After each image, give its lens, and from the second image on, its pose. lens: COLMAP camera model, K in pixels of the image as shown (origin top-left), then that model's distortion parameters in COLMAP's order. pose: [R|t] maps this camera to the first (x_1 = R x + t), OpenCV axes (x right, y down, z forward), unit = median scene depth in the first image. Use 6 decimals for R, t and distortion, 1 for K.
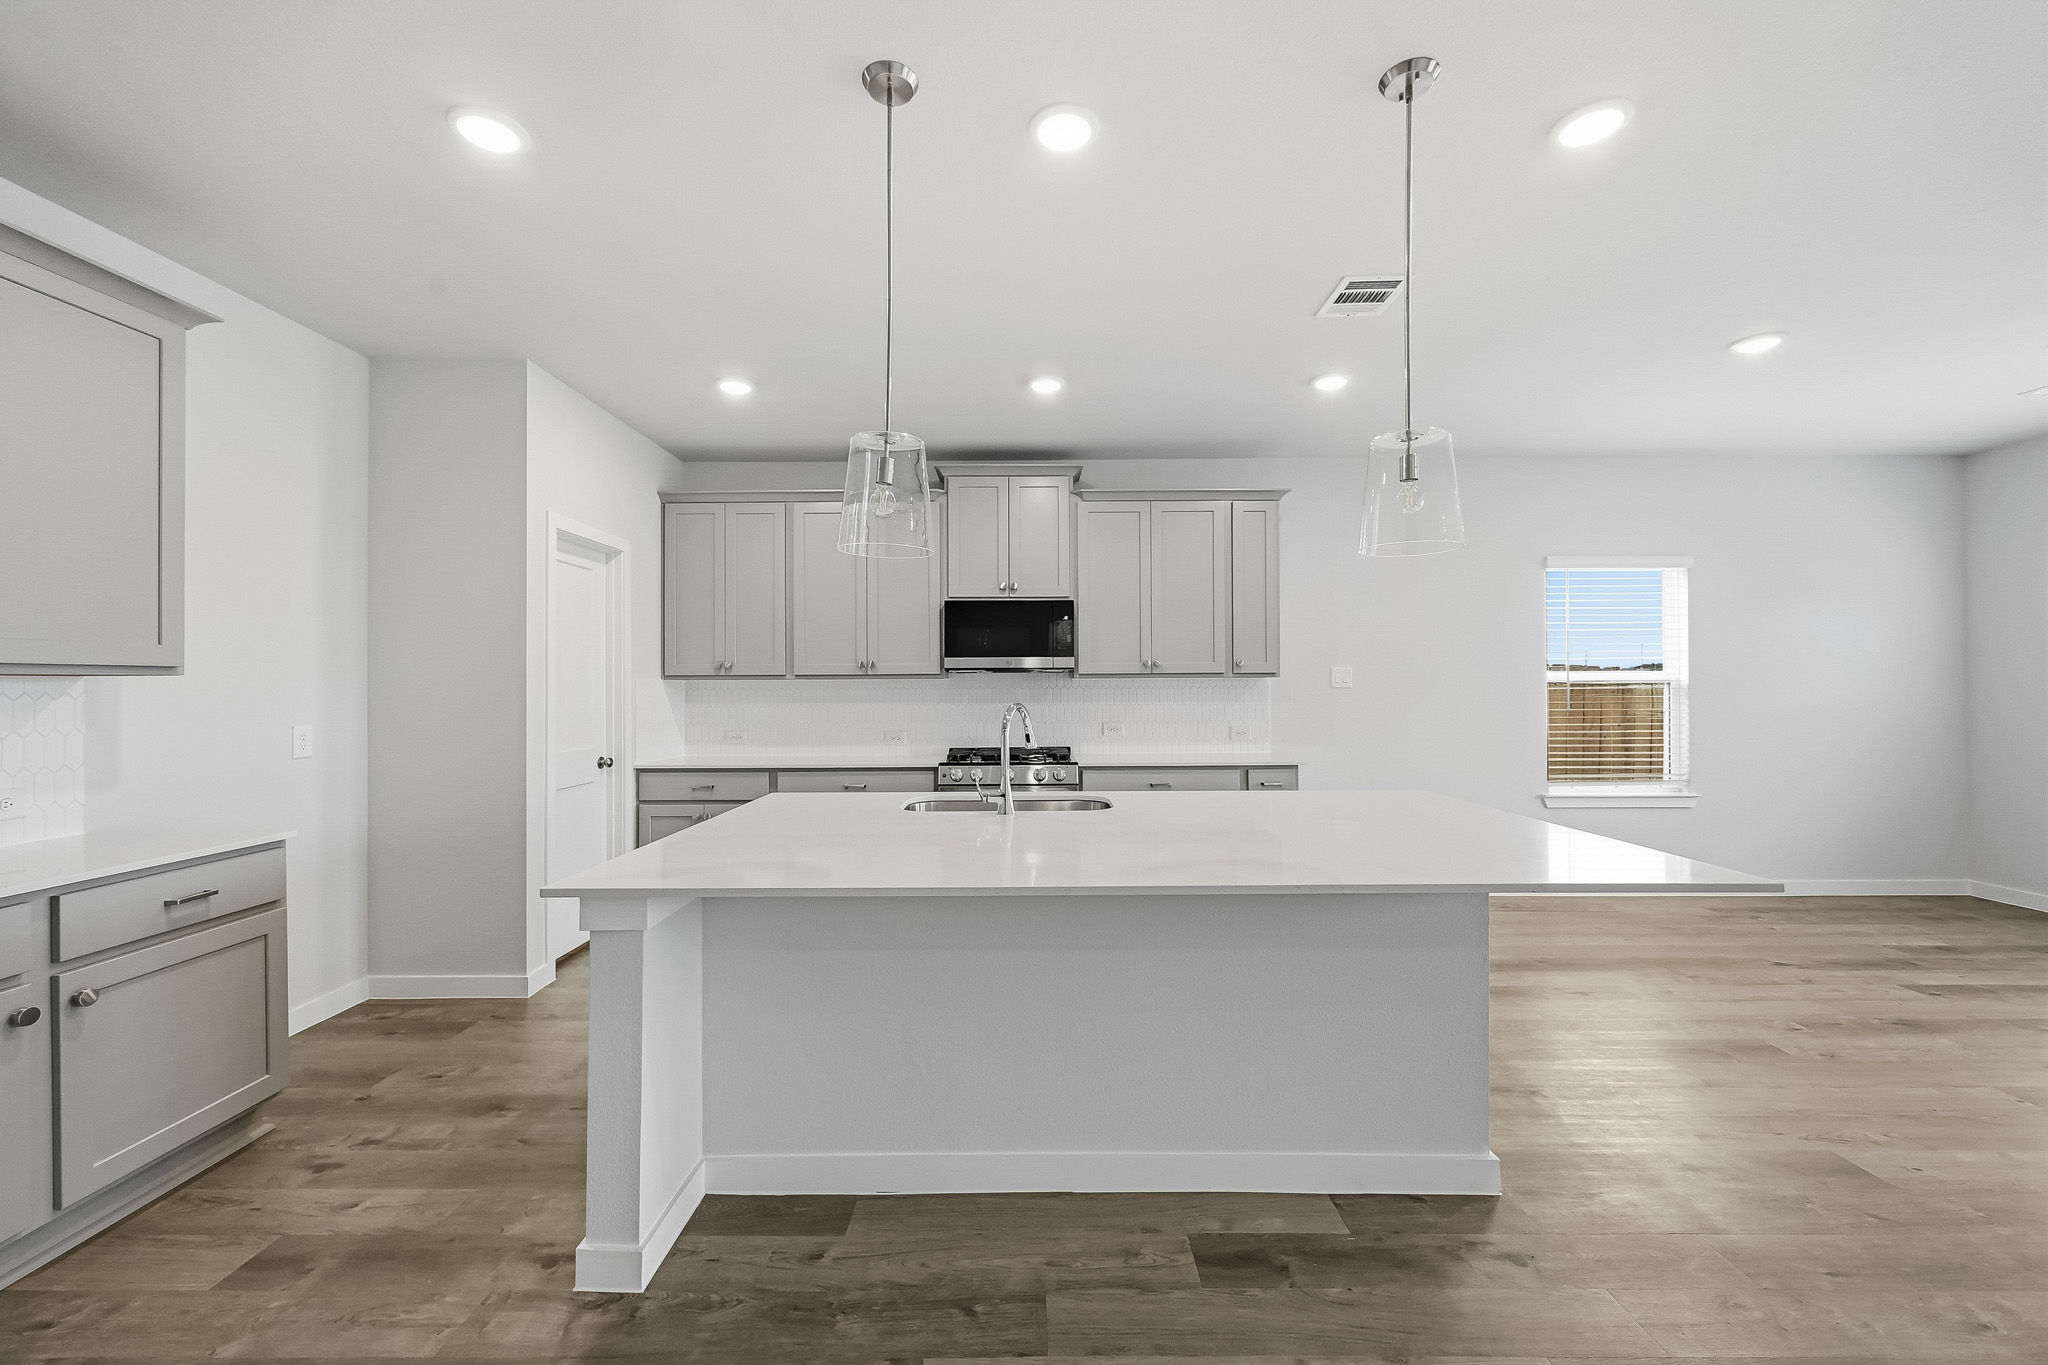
lens RADIAL K [[804.6, 0, 1014.9], [0, 804.6, 673.9], [0, 0, 1]] dist [0.000477, 0.000506]
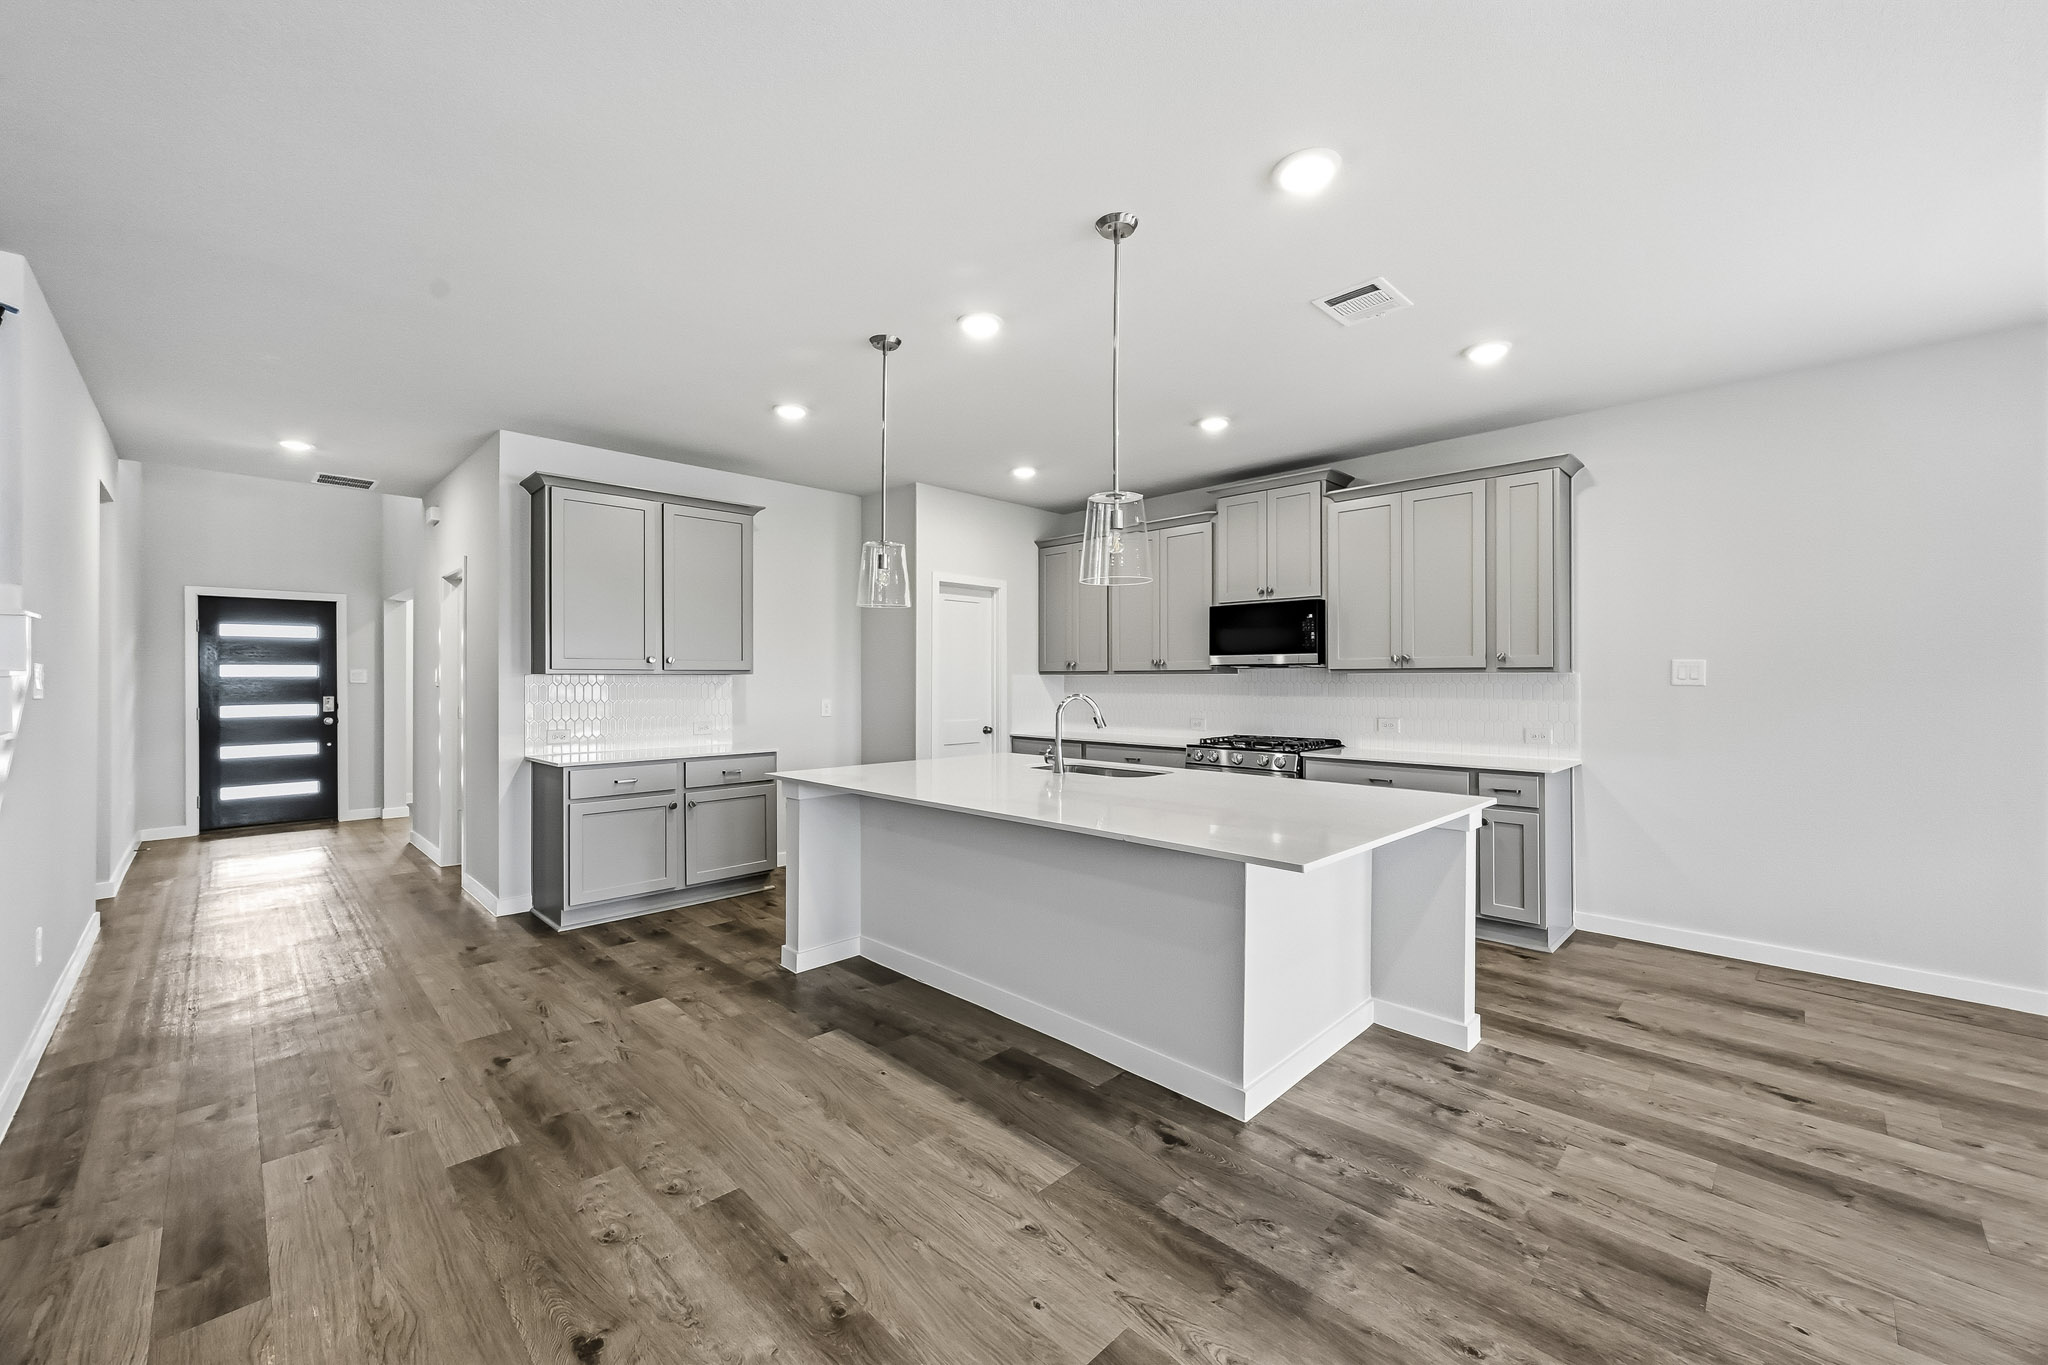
lens RADIAL K [[804.6, 0, 1016.9], [0, 804.6, 673.4], [0, 0, 1]] dist [0.000477, 0.000506]
pose [[0.707598, -0.000646, -0.706615, 0.567471], [0.007440, 0.999951, 0.006536, -0.005000], [0.706576, -0.009882, 0.707568, -0.022272]]
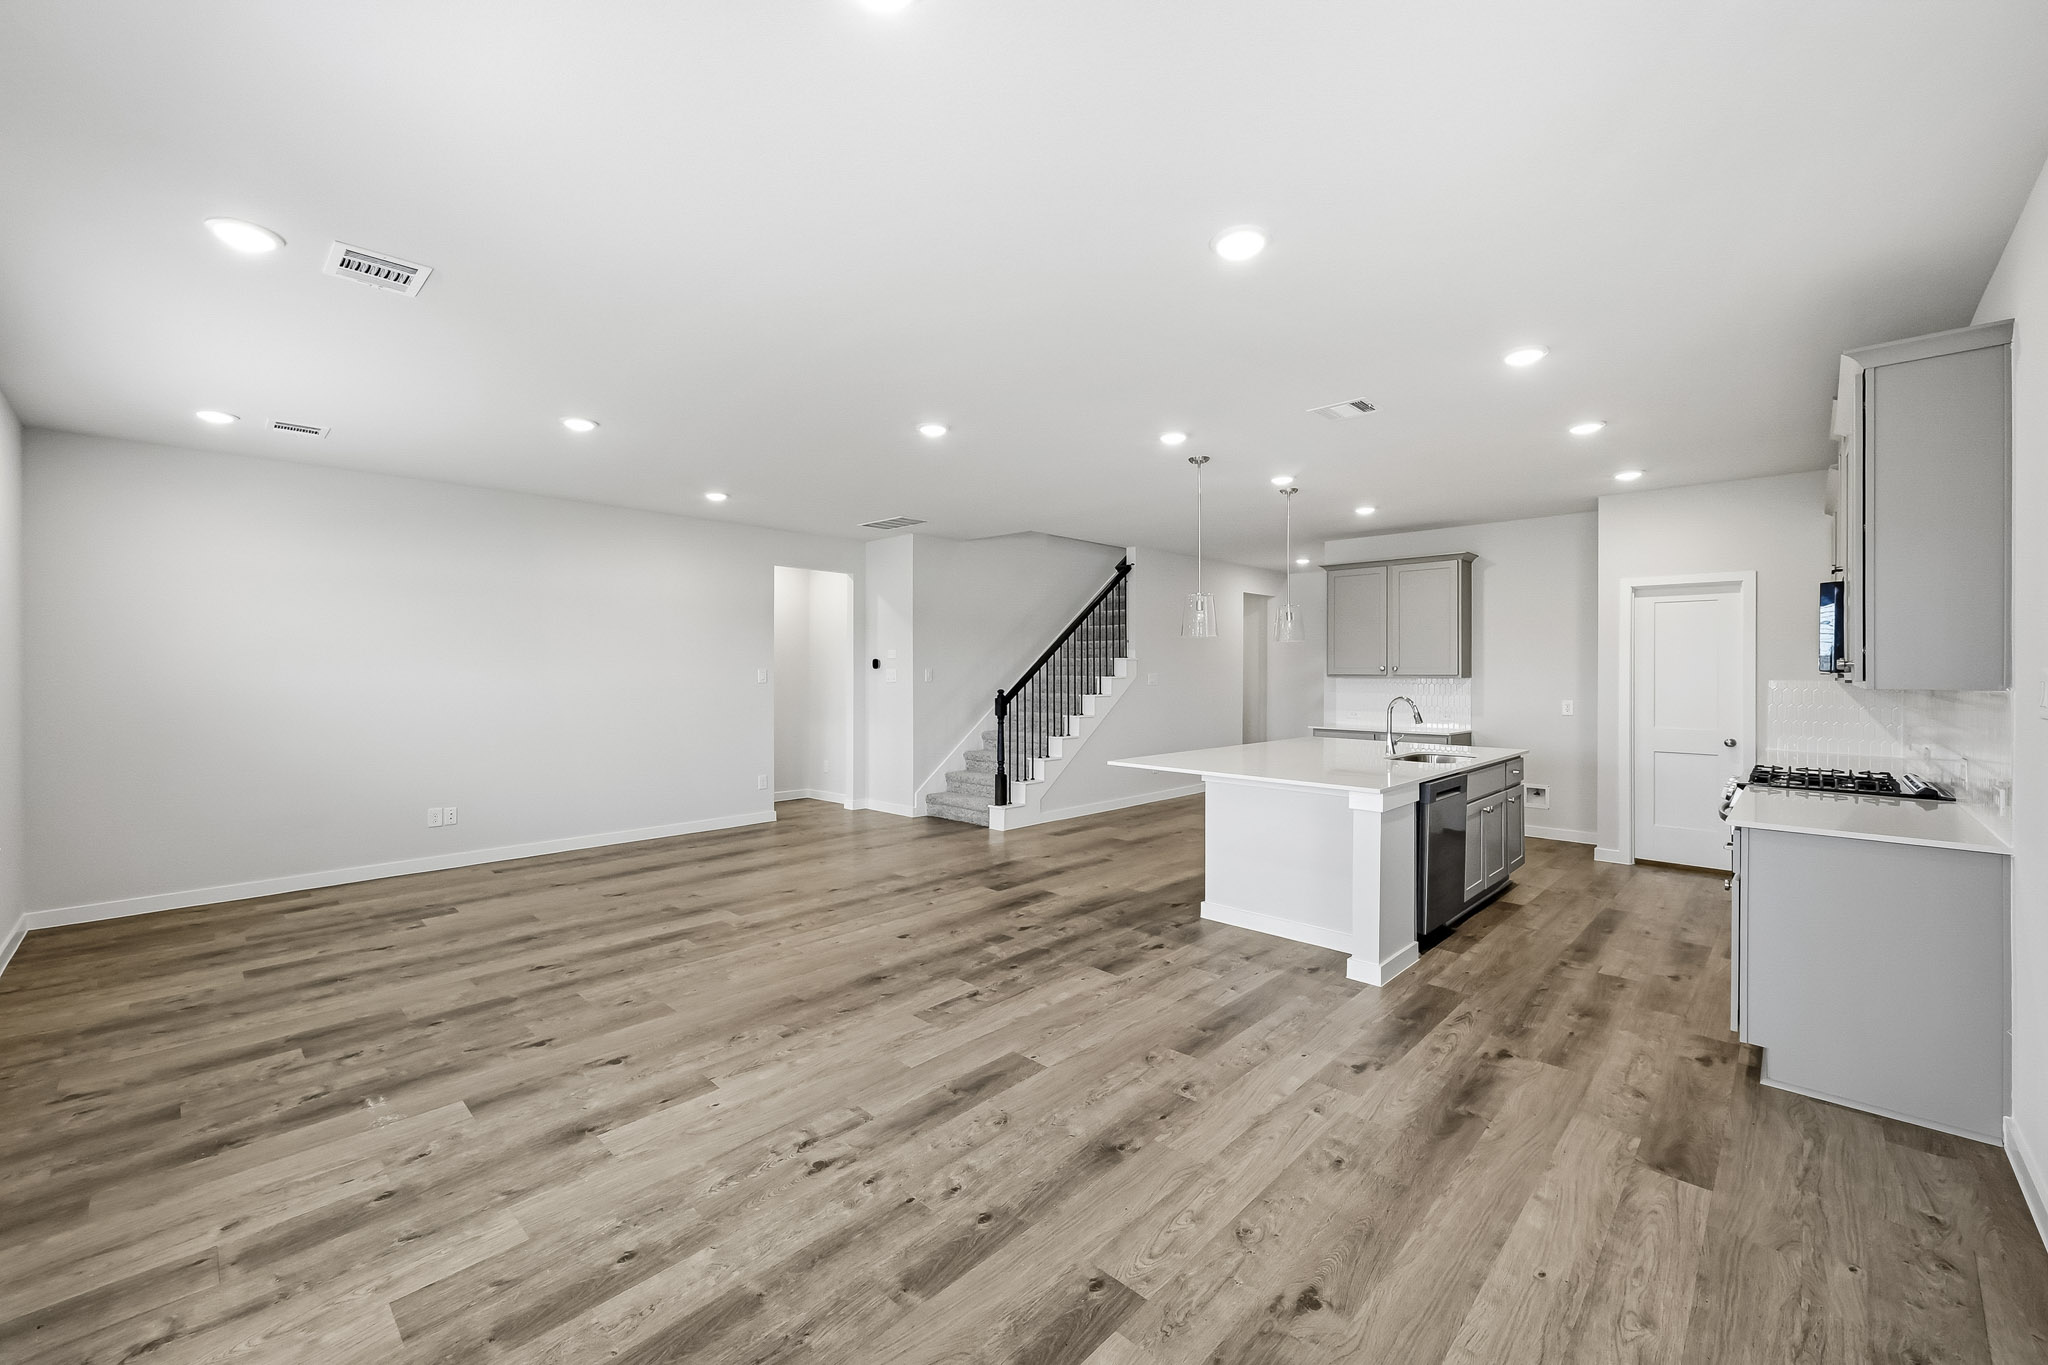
lens RADIAL K [[804.6, 0, 1020.5], [0, 804.6, 675.5], [0, 0, 1]] dist [0.000477, 0.000506]
pose [[-0.691736, 0.006683, -0.722120, 1.213836], [0.010592, 0.999944, -0.000892, -0.012014], [0.722073, -0.008265, -0.691767, 1.039519]]
